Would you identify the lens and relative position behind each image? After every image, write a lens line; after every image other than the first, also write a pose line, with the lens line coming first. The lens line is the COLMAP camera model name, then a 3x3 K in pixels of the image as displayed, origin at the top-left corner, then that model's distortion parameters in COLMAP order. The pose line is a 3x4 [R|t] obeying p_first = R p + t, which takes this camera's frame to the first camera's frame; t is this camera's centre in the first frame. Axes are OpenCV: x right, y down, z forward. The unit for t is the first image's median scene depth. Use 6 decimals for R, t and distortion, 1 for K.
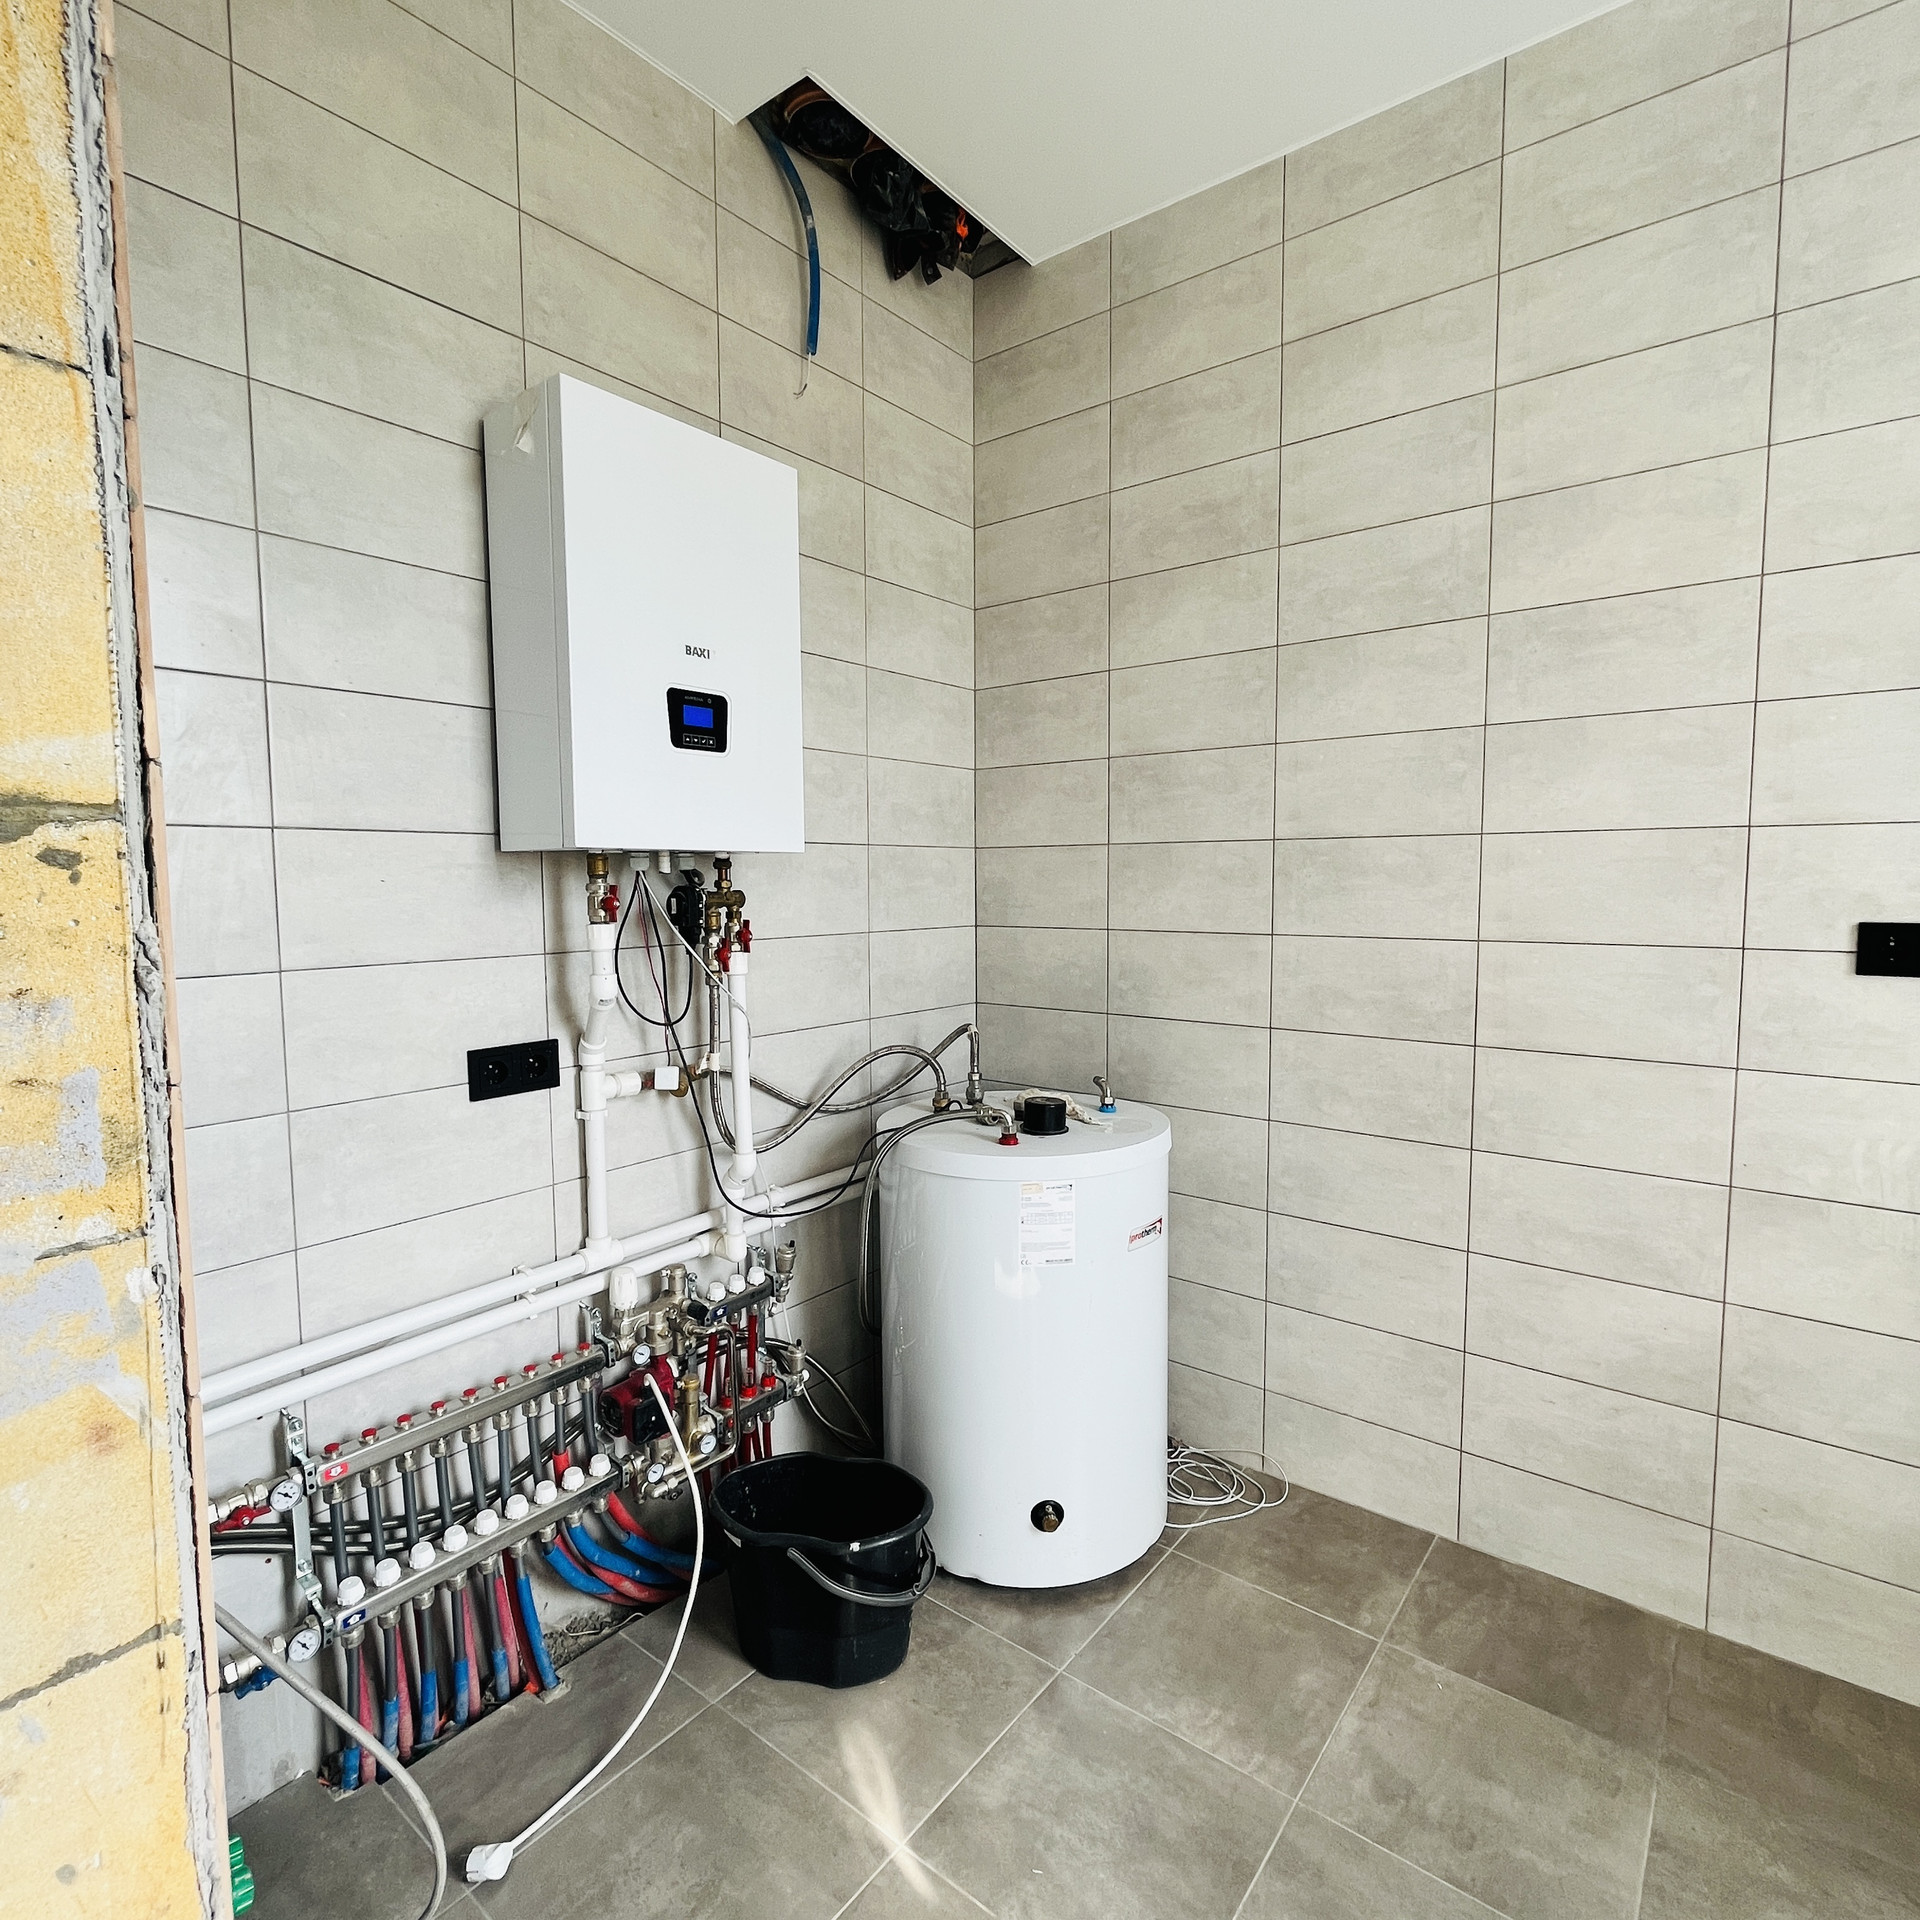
lens RADIAL K [[1043.8, 0, 955.1], [0, 1043.8, 960.9], [0, 0, 1]] dist [-0.002212, 0.000566]
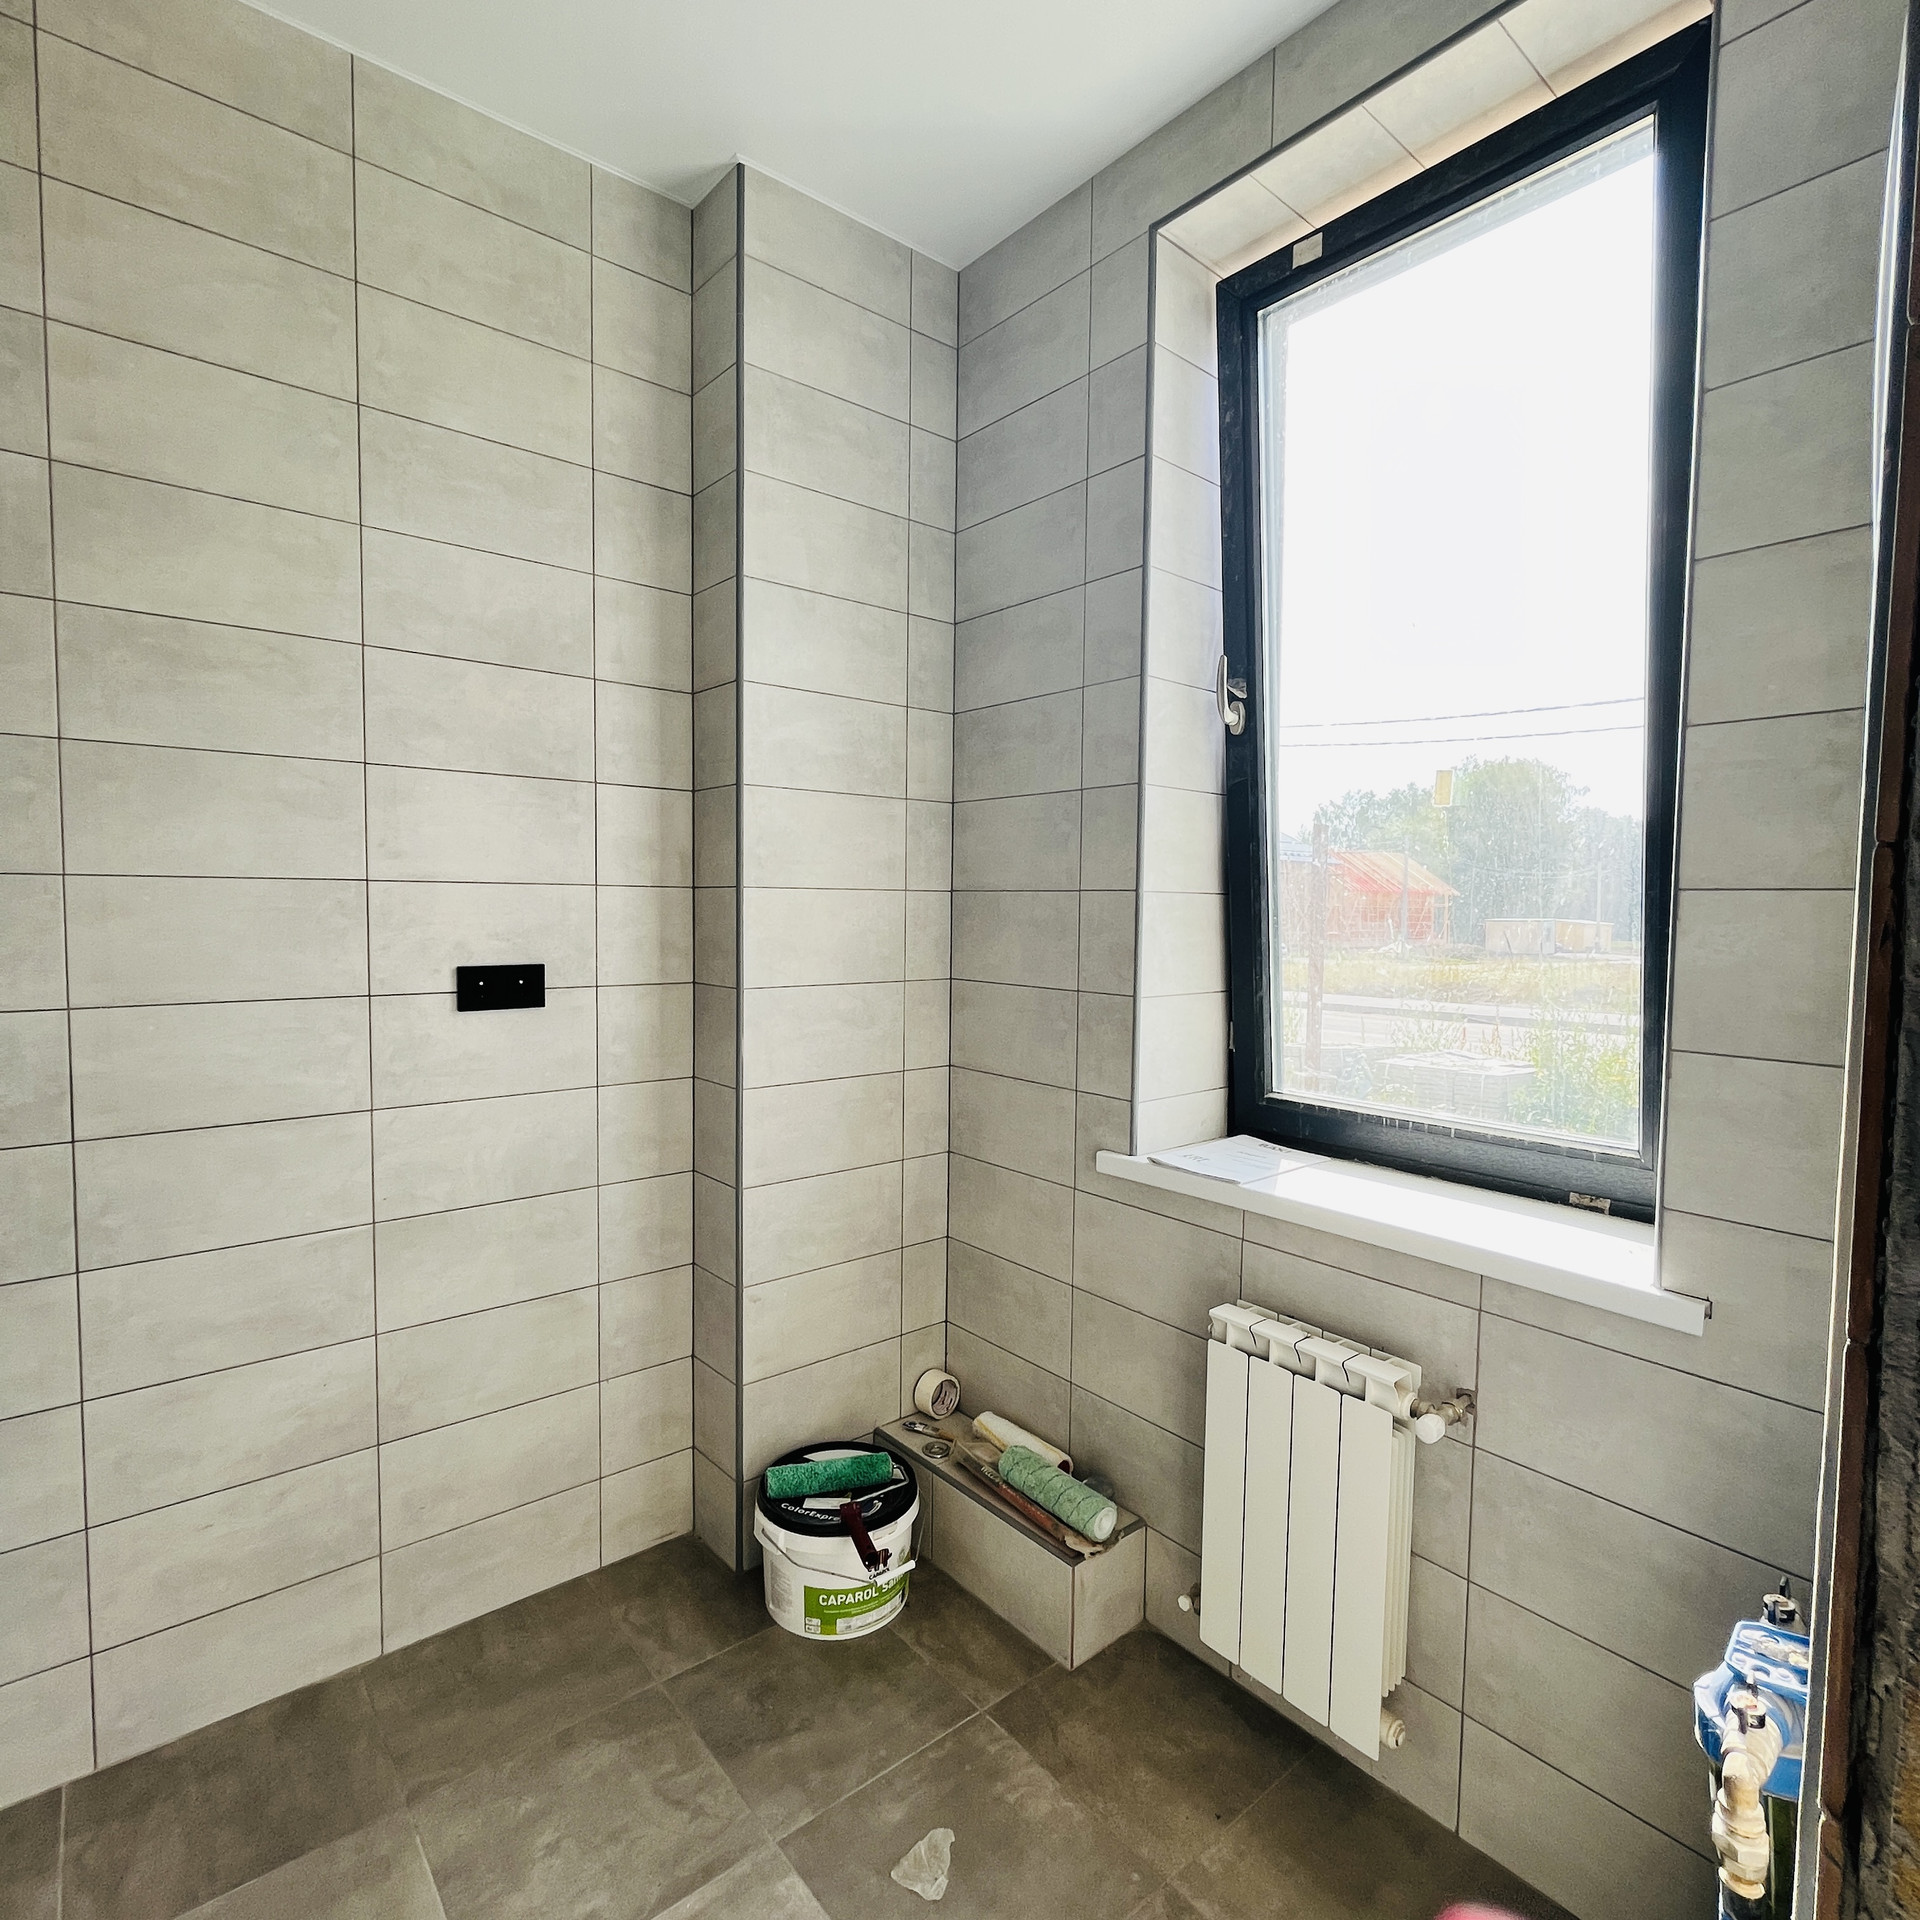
lens RADIAL K [[1043.8, 0, 953.0], [0, 1043.8, 959.7], [0, 0, 1]] dist [-0.002212, 0.000566]
pose [[0.206333, -0.044787, 0.977456, -0.136611], [0.065813, 0.997325, 0.031804, -0.039020], [-0.976266, 0.057767, 0.208729, 0.184867]]
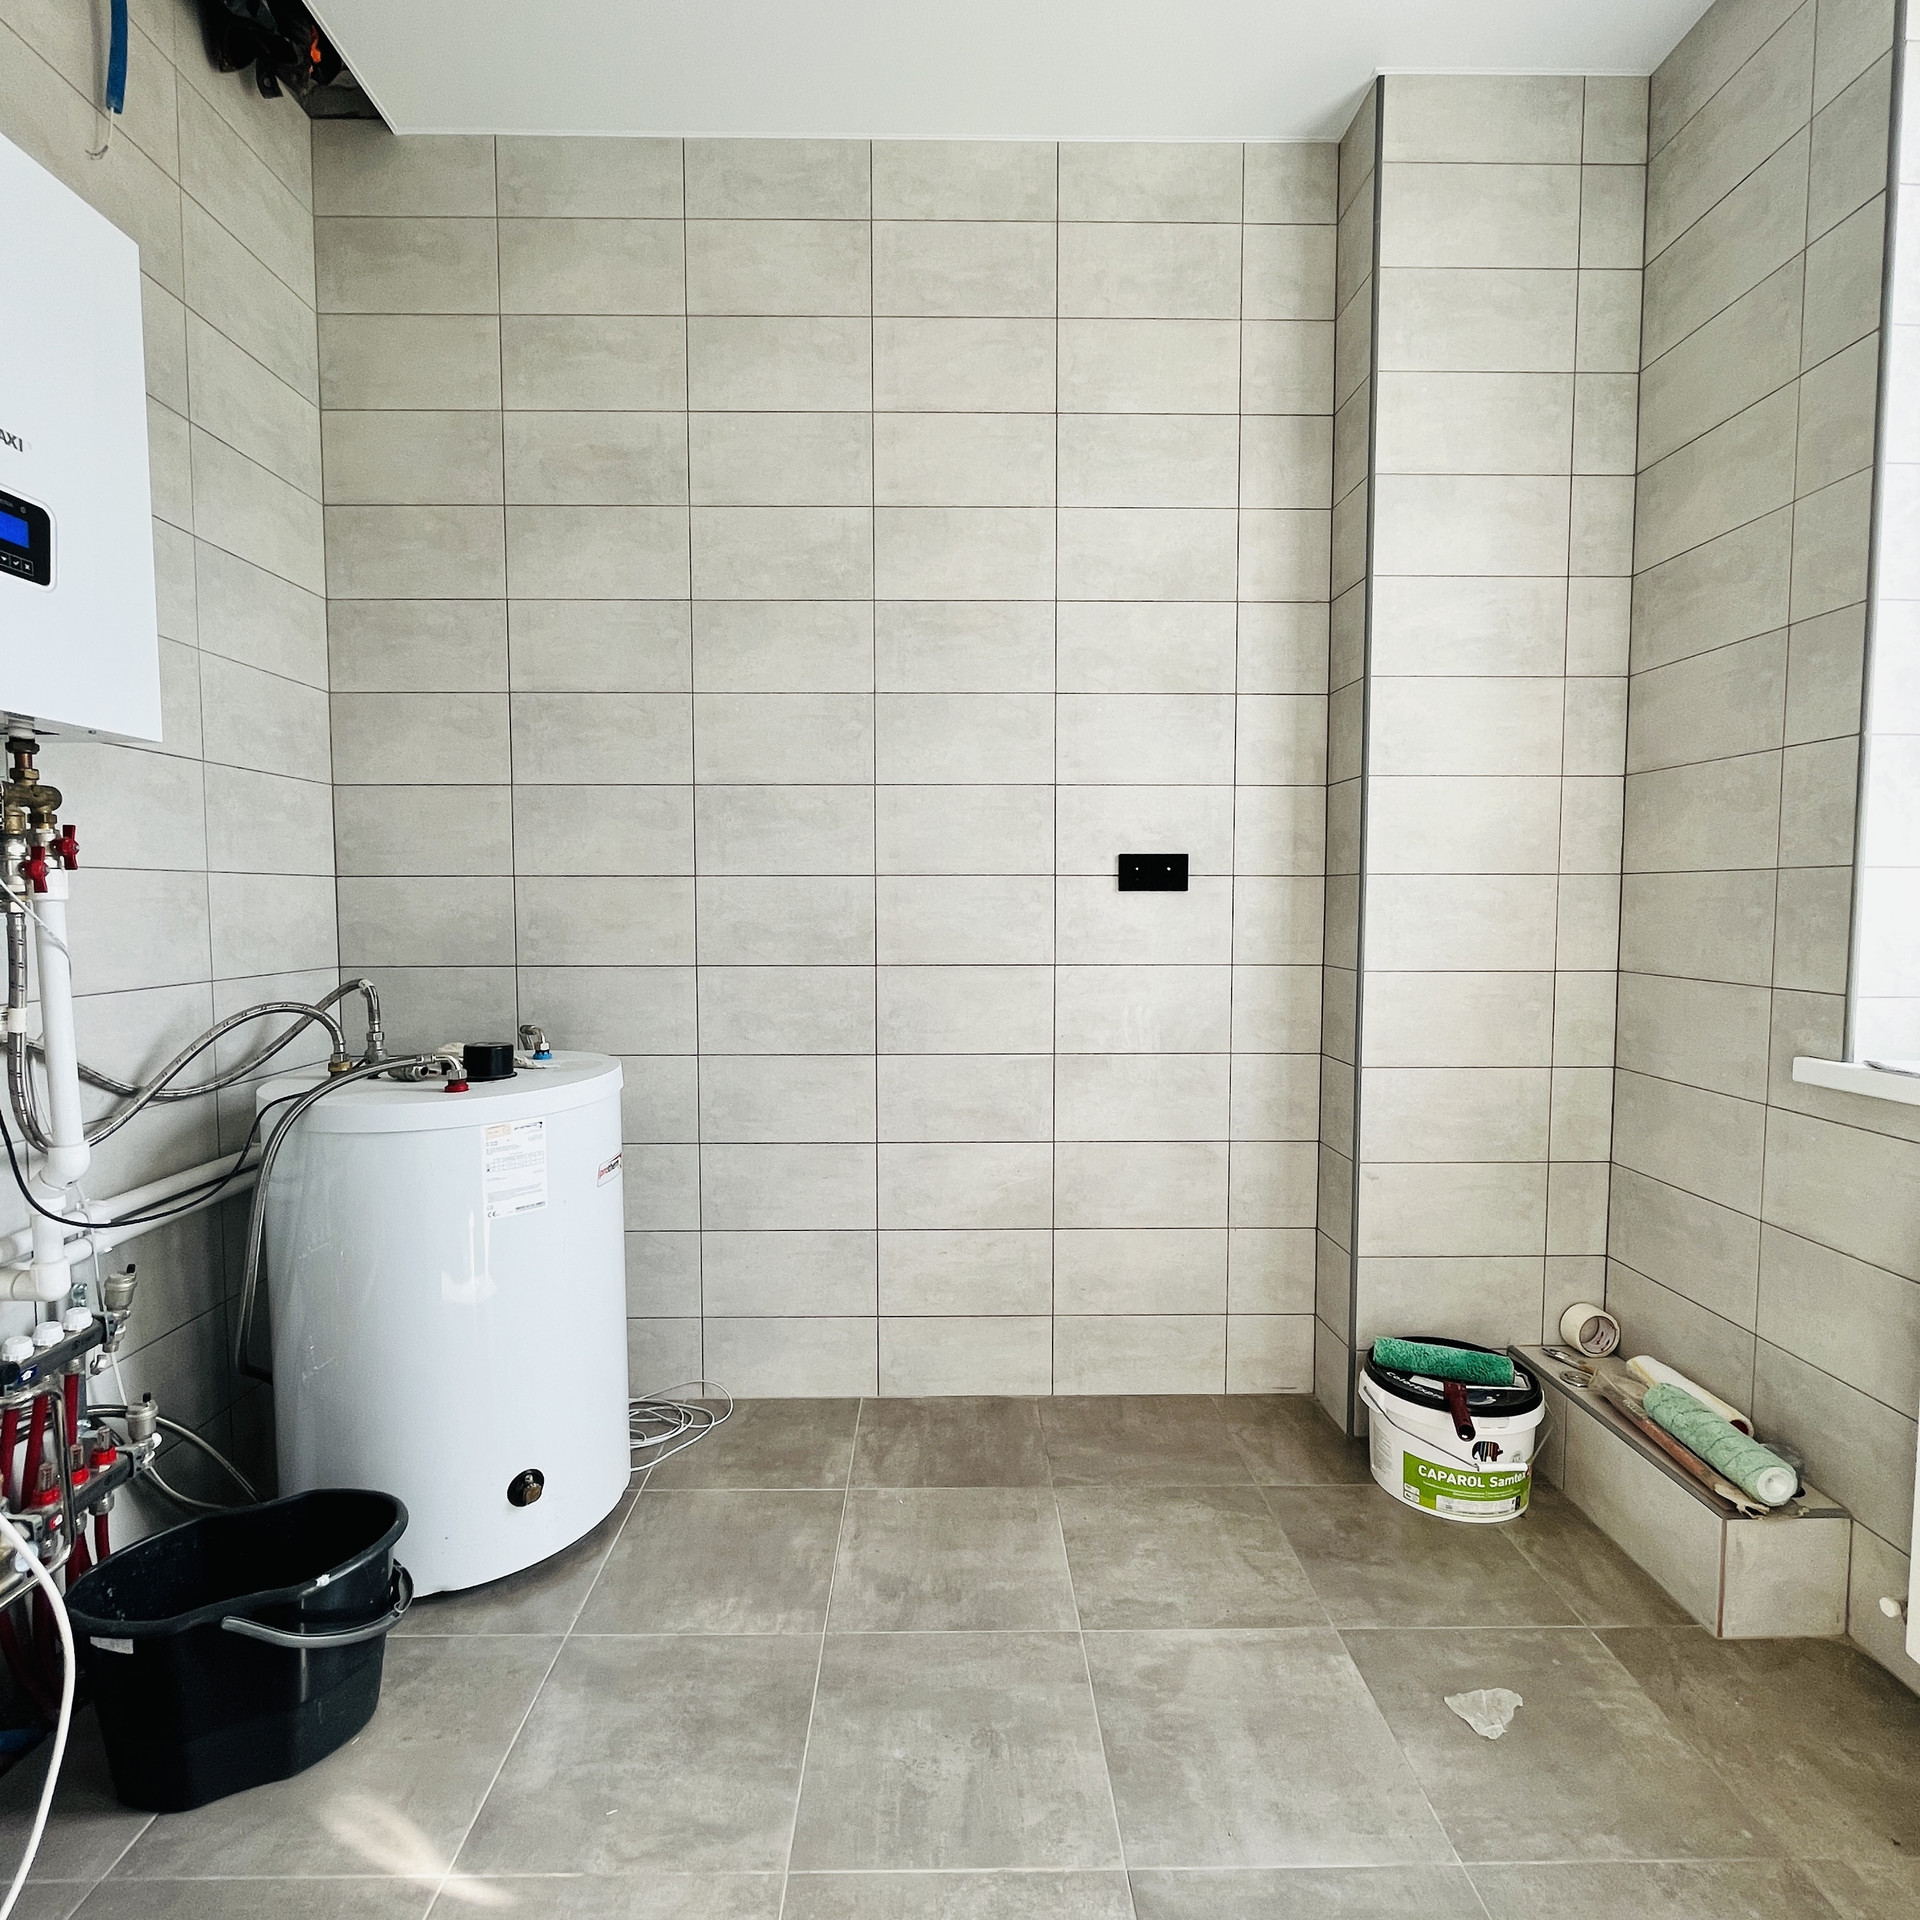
lens RADIAL K [[1043.8, 0, 953.6], [0, 1043.8, 962.0], [0, 0, 1]] dist [-0.002212, 0.000566]
pose [[0.774024, -0.033375, 0.632275, -0.186522], [0.046948, 0.998886, -0.004747, 0.091374], [-0.631413, 0.033358, 0.774729, 0.035205]]
